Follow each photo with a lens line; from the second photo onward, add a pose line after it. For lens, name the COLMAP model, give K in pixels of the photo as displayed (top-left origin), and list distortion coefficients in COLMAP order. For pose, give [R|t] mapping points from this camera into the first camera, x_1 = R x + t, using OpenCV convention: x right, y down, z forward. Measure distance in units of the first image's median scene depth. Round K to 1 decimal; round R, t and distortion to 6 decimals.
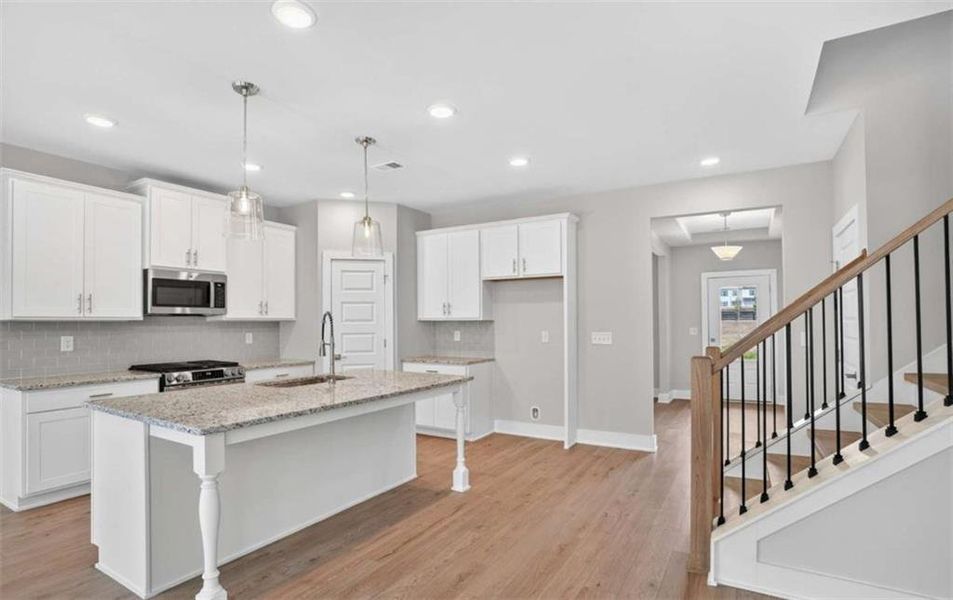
lens RADIAL K [[473.3, 0, 471.7], [0, 473.3, 319.0], [0, 0, 1]] dist [-0.076917, 0.035734]
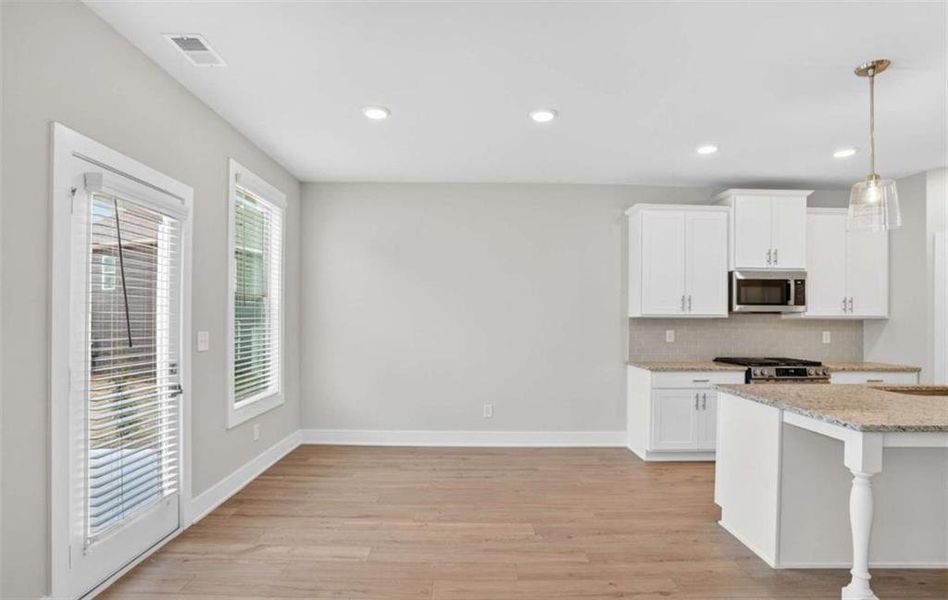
lens RADIAL K [[470.8, 0, 469.2], [0, 470.8, 318.9], [0, 0, 1]] dist [-0.076917, 0.035734]
pose [[0.516955, 0.007183, -0.855983, -0.085635], [-0.004036, 0.999974, 0.005954, 0.002143], [0.856003, 0.000377, 0.516970, -0.113379]]
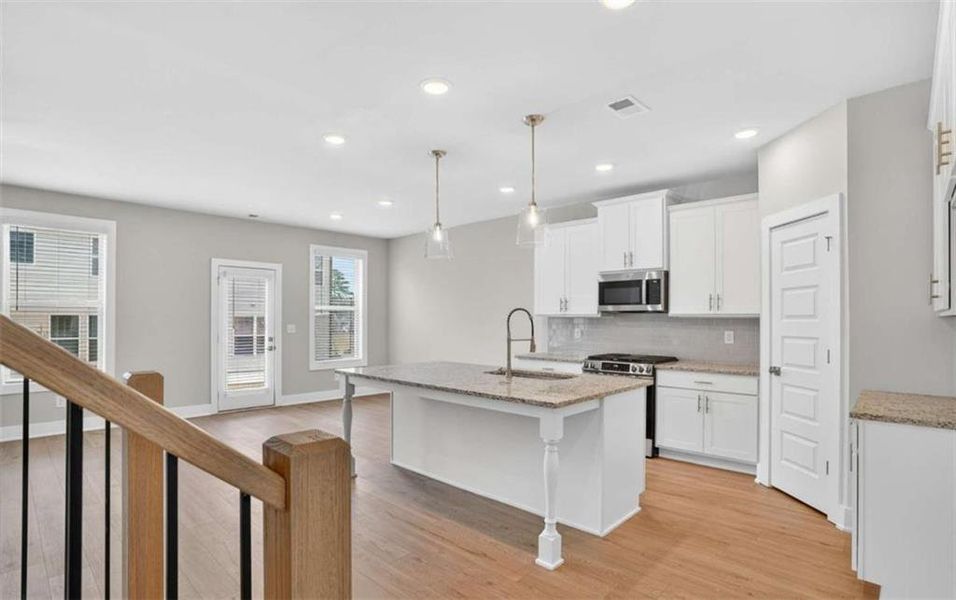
lens RADIAL K [[480.4, 0, 475.5], [0, 480.4, 317.9], [0, 0, 1]] dist [-0.059118, 0.000093]
pose [[-0.227137, 0.002347, -0.973860, 0.613437], [0.004125, 0.999990, 0.001448, 0.002697], [0.973854, -0.003689, -0.227145, 0.960238]]
